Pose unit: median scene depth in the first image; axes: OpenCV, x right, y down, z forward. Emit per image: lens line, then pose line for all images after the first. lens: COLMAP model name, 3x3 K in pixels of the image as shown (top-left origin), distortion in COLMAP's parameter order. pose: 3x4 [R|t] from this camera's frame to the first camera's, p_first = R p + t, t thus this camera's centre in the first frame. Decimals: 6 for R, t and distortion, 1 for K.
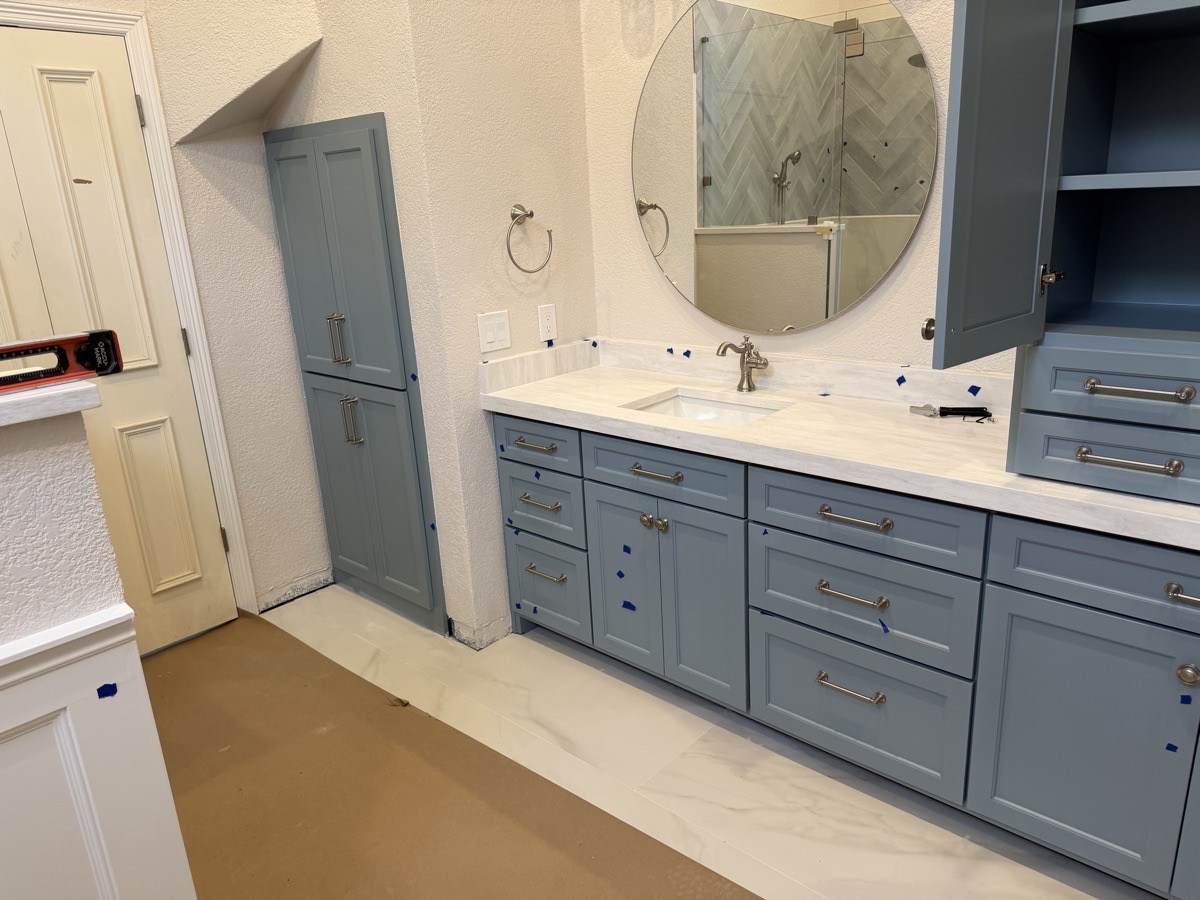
lens RADIAL K [[841.5, 0, 600.0], [0, 841.5, 450.0], [0, 0, 1]] dist [0.078363, -0.112504]
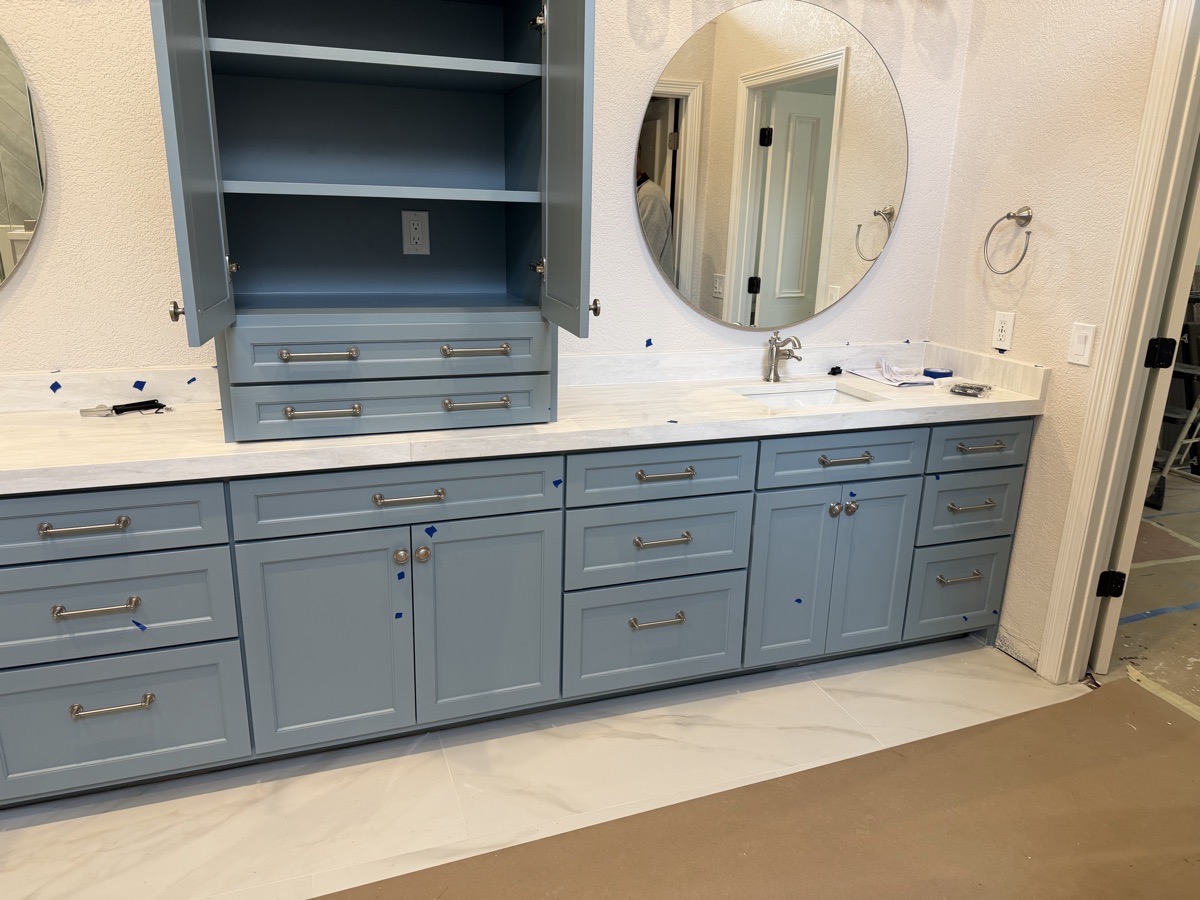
lens RADIAL K [[841.5, 0, 600.0], [0, 841.5, 450.0], [0, 0, 1]] dist [0.078363, -0.112504]
pose [[0.464198, -0.188919, 0.865349, -0.237856], [0.212317, 0.972238, 0.098362, 0.026056], [-0.859908, 0.138069, 0.491422, 0.026872]]
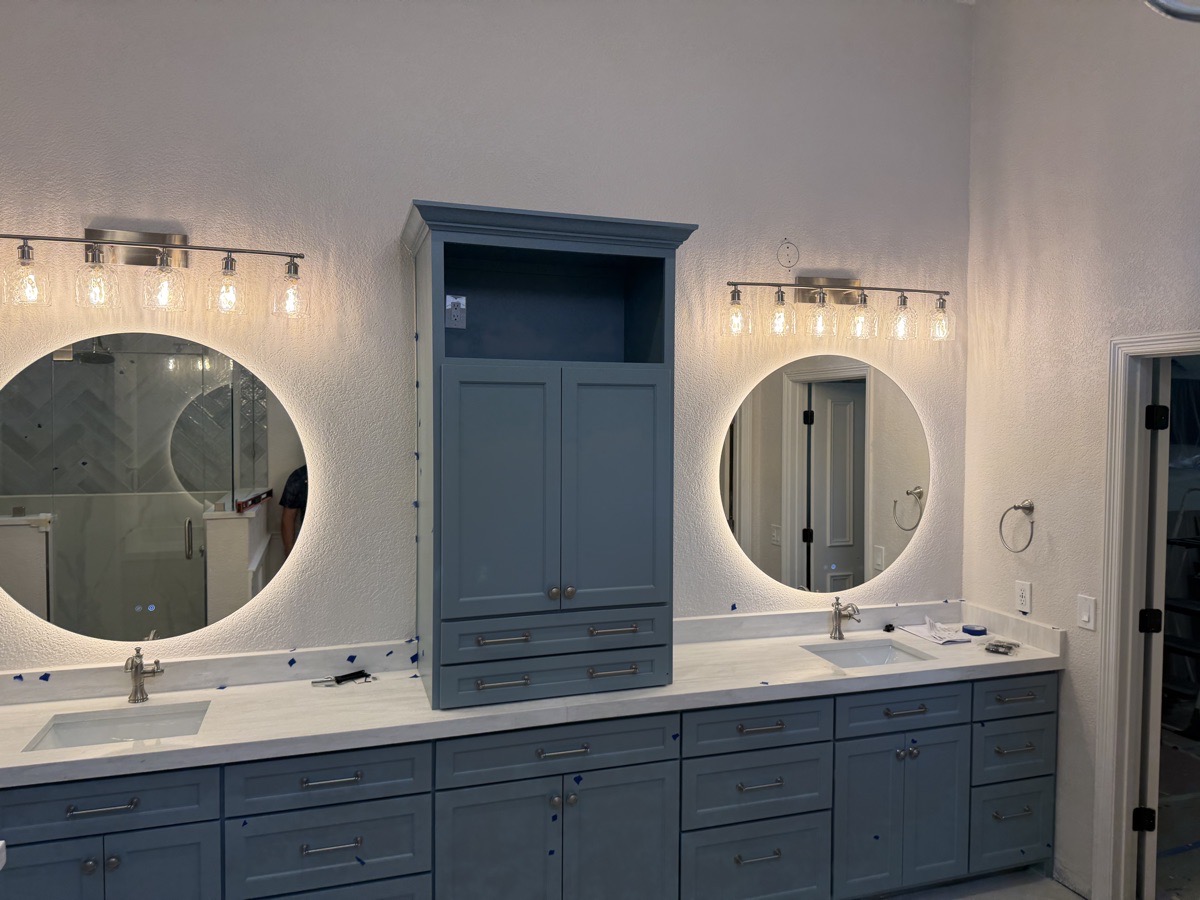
lens RADIAL K [[838.7, 0, 616.2], [0, 838.7, 445.8], [0, 0, 1]] dist [0.001913, -0.004454]
pose [[0.488586, 0.024944, 0.872159, -0.586346], [0.222659, 0.962931, -0.152274, -0.112522], [-0.843627, 0.268593, 0.464921, -0.063112]]
